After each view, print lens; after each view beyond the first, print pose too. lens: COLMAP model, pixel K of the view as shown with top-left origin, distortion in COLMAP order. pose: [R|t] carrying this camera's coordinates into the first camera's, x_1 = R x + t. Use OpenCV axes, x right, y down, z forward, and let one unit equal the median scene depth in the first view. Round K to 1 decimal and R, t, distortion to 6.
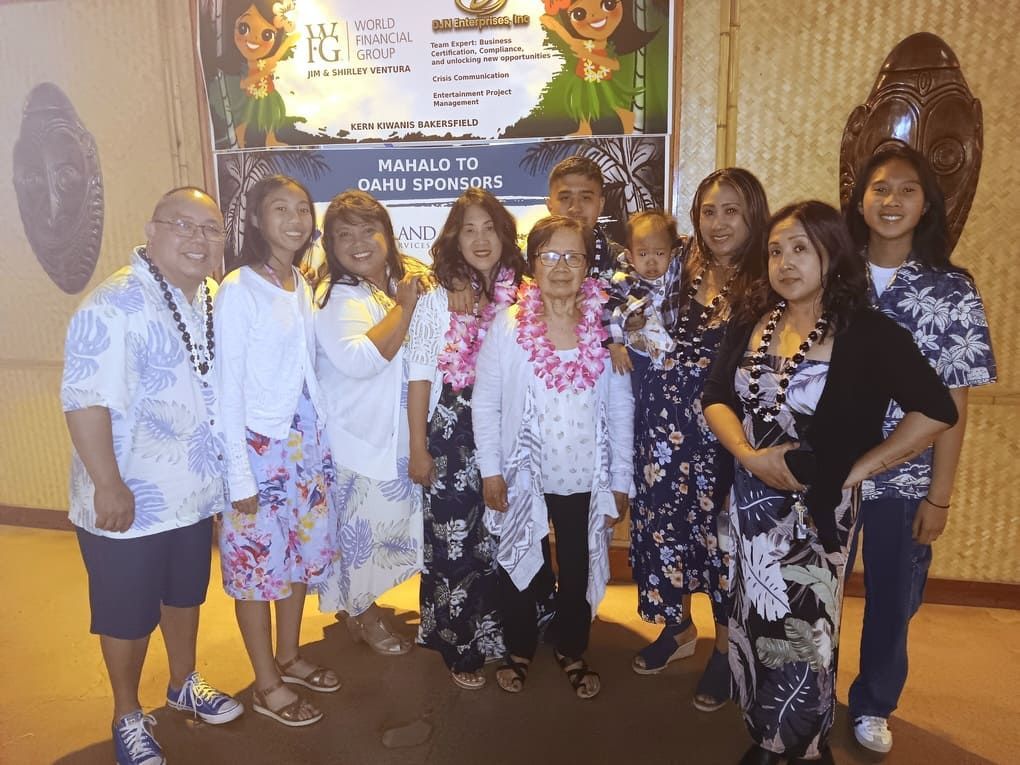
lens RADIAL K [[789.3, 0, 510.0], [0, 789.3, 382.5], [0, 0, 1]] dist [0.063953, -0.127290]
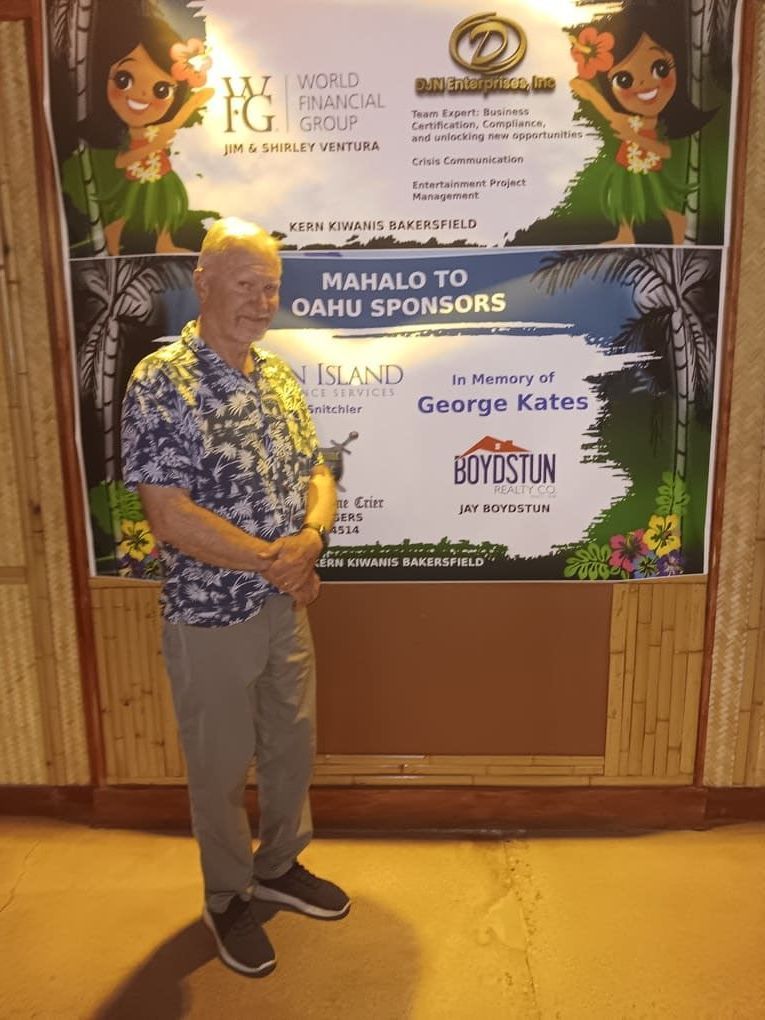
lens RADIAL K [[782.5, 0, 382.5], [0, 782.5, 510.0], [0, 0, 1]] dist [0.027372, -0.060711]
pose [[0.981244, -0.036751, 0.189235, -0.266962], [0.040402, 0.999064, -0.015473, -0.059968], [-0.188489, 0.022828, 0.981810, 0.320102]]
